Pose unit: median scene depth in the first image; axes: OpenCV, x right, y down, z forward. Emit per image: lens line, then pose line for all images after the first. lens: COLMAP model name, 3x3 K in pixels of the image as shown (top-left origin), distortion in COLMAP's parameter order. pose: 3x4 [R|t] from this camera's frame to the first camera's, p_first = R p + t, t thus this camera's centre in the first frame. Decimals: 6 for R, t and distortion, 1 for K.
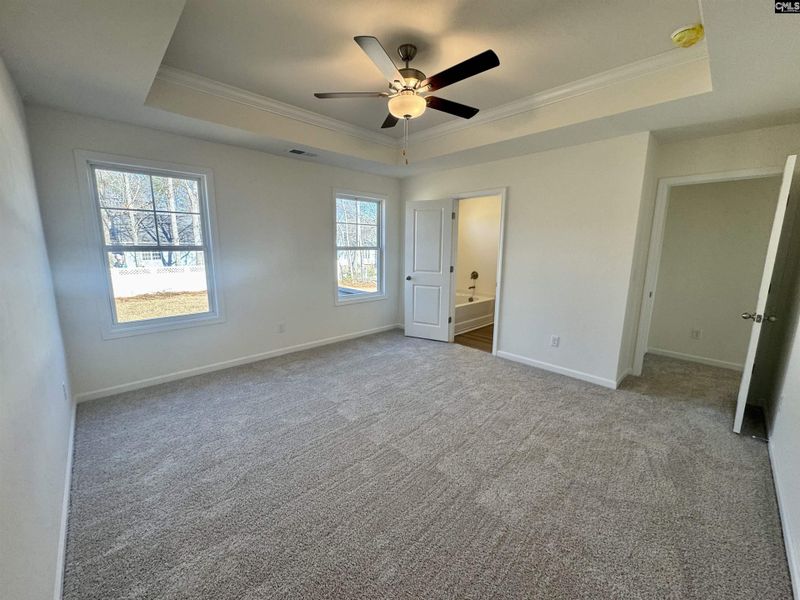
lens RADIAL K [[321.4, 0, 394.4], [0, 321.4, 296.1], [0, 0, 1]] dist [-0.012626, 0.000236]
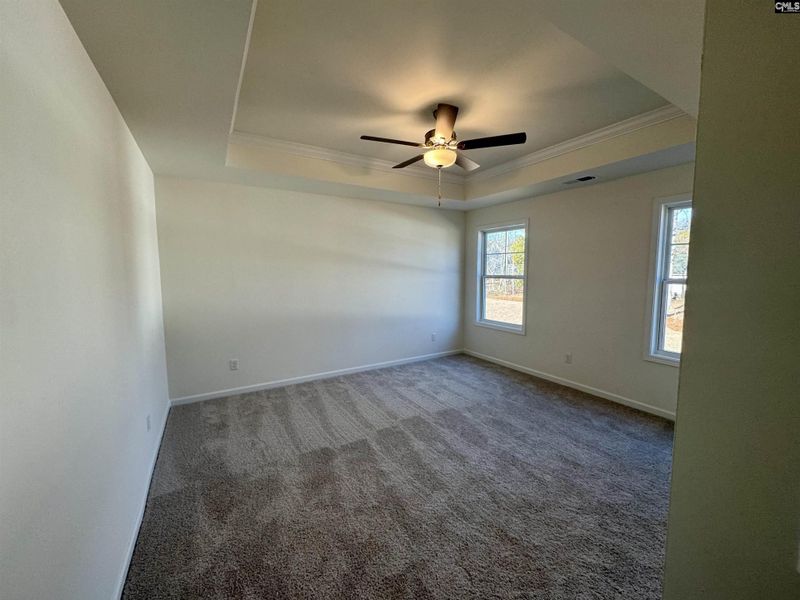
lens RADIAL K [[325.5, 0, 405.6], [0, 325.5, 297.8], [0, 0, 1]] dist [-0.002276, -0.000058]
pose [[-0.215368, 0.062678, -0.974519, 0.932437], [-0.170164, 0.980262, 0.100654, -0.129253], [0.961593, 0.187506, -0.200451, 0.888680]]
